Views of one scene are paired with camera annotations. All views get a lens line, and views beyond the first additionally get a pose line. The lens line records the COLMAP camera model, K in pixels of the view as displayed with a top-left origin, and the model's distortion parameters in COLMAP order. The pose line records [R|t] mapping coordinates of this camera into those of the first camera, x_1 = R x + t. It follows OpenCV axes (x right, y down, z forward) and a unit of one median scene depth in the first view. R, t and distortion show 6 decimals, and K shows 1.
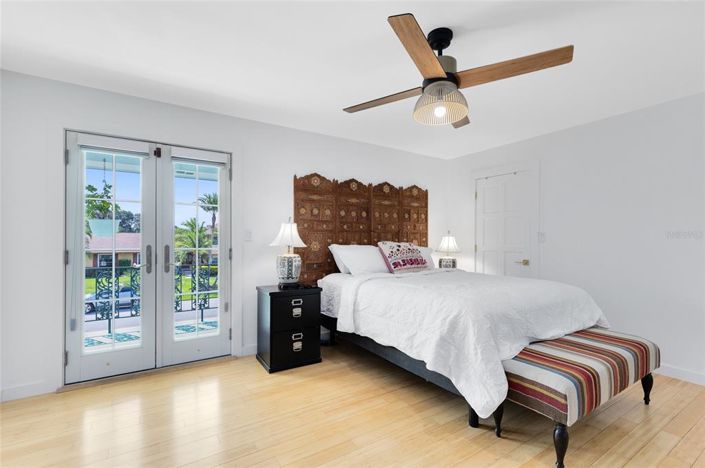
lens RADIAL K [[332.0, 0, 352.7], [0, 332.0, 242.0], [0, 0, 1]] dist [0.002262, 0.000270]
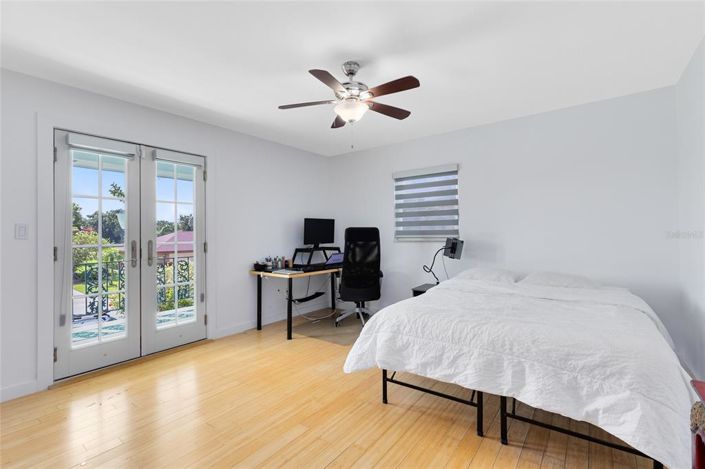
lens RADIAL K [[324.8, 0, 351.0], [0, 324.8, 229.9], [0, 0, 1]] dist [-0.000201, 0.000026]
pose [[0.941970, -0.013150, 0.335439, -0.272765], [0.018210, 0.999763, -0.011945, 0.000260], [-0.335202, 0.017360, 0.941986, -0.182291]]
